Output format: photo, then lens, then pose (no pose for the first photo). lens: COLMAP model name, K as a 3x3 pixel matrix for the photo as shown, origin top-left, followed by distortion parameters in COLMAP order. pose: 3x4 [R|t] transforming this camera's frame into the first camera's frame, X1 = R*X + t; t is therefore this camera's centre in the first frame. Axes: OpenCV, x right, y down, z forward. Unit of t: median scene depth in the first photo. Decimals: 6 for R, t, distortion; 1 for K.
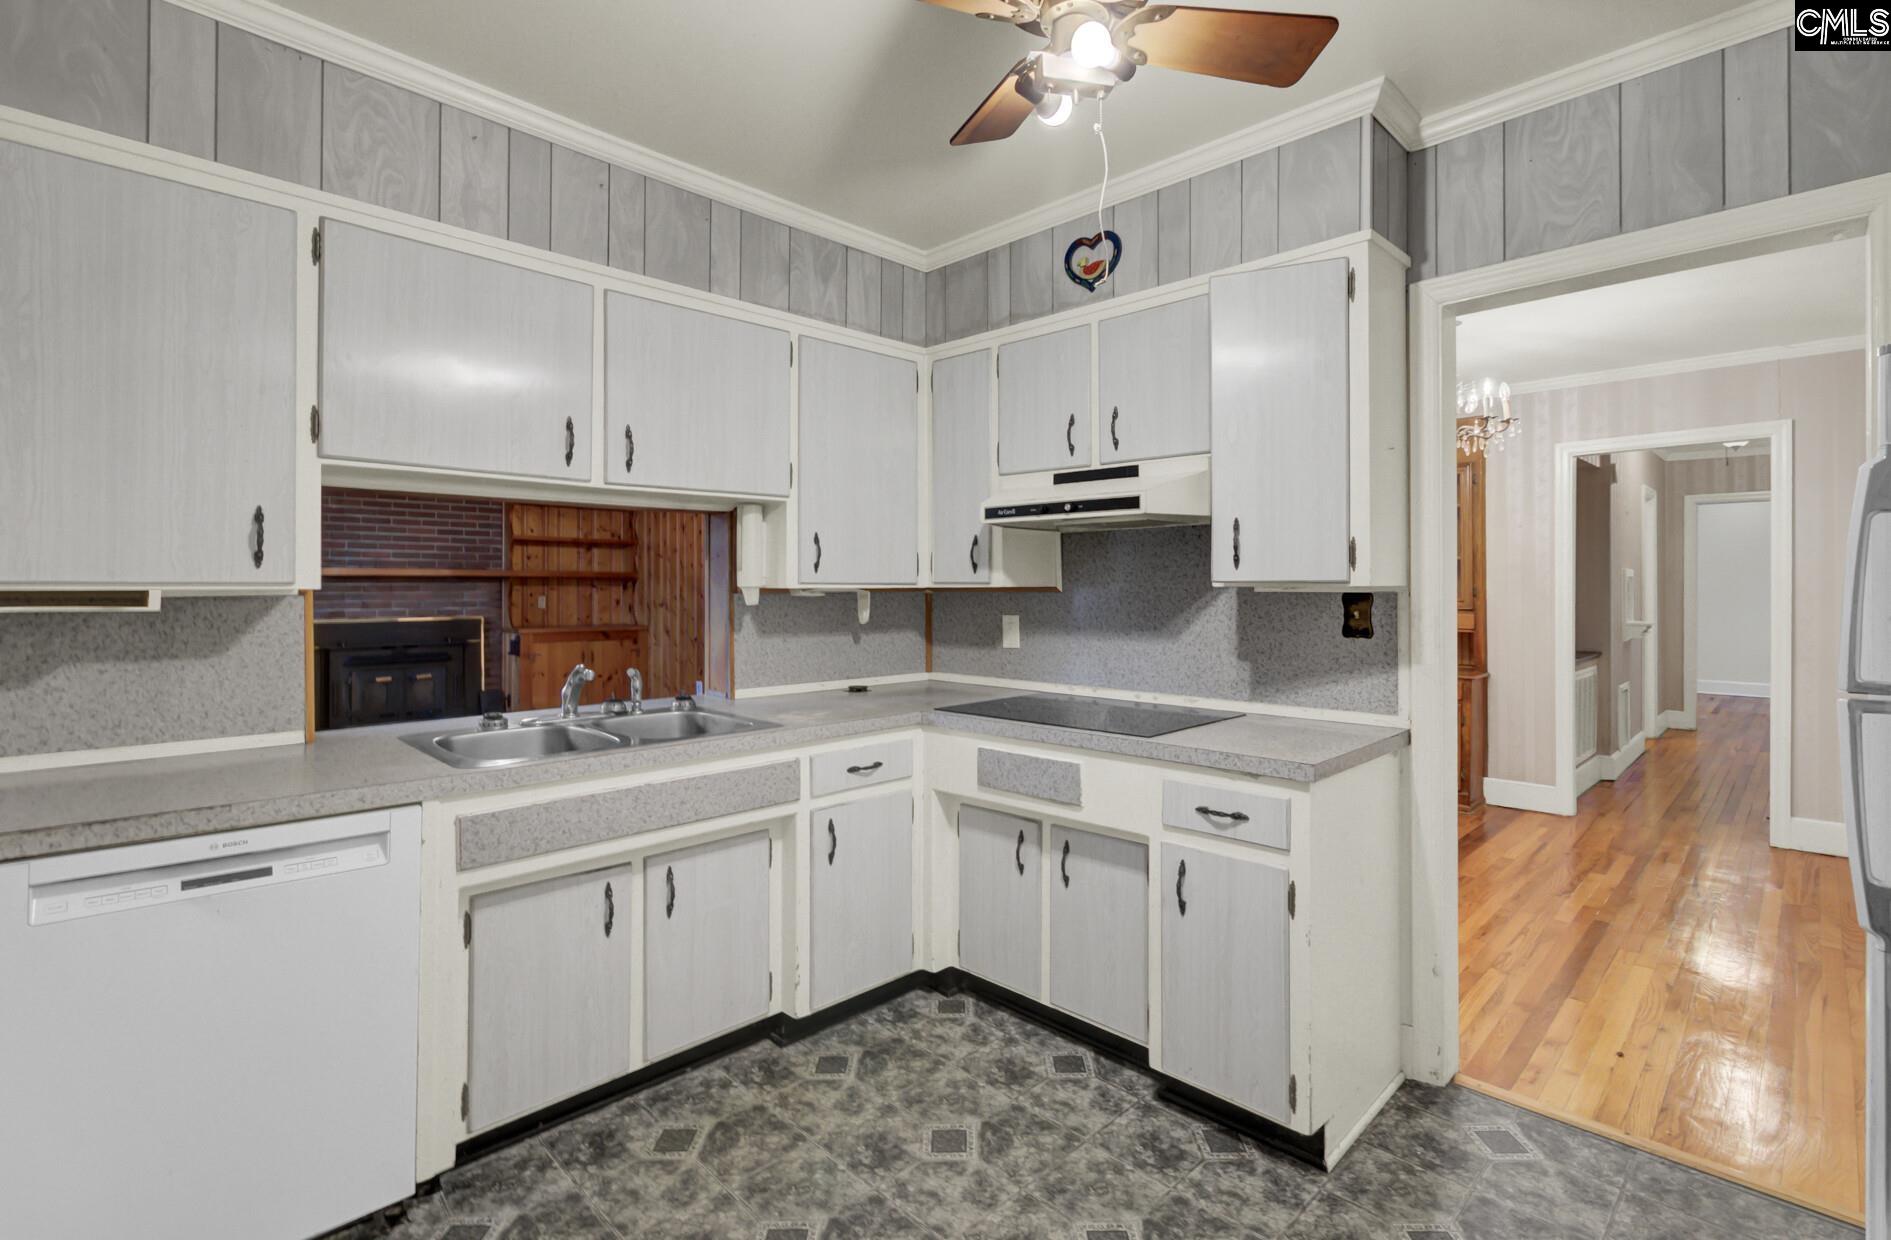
lens RADIAL K [[877.9, 0, 945.4], [0, 877.9, 601.4], [0, 0, 1]] dist [0.000722, 0.000017]
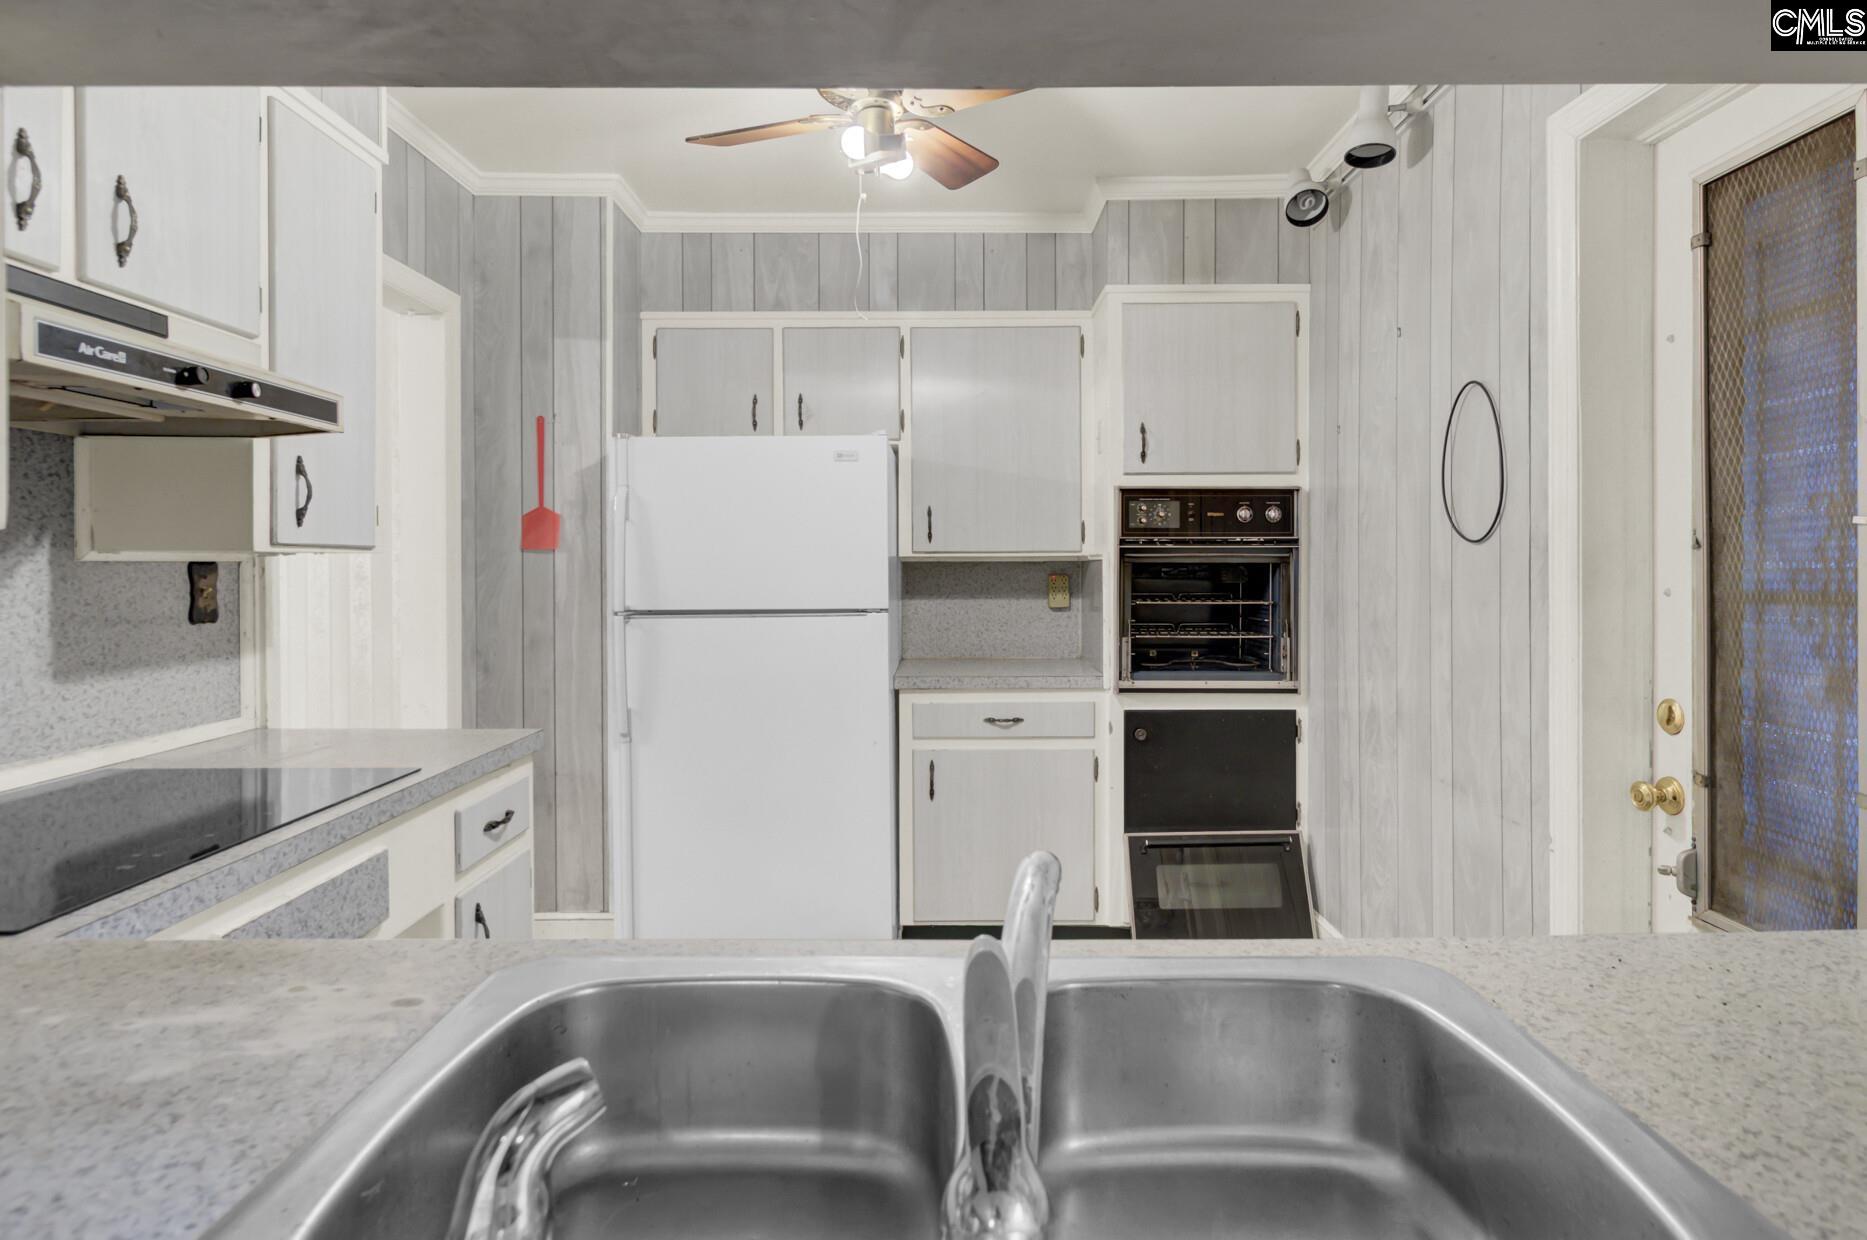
lens RADIAL K [[1035.8, 0, 928.8], [0, 1035.8, 566.9], [0, 0, 1]] dist [-0.000129, -0.000010]
pose [[-0.705990, -0.005230, 0.708203, -0.560029], [0.004376, 0.999921, 0.011747, -0.012797], [-0.708209, 0.011392, -0.705911, 1.172953]]
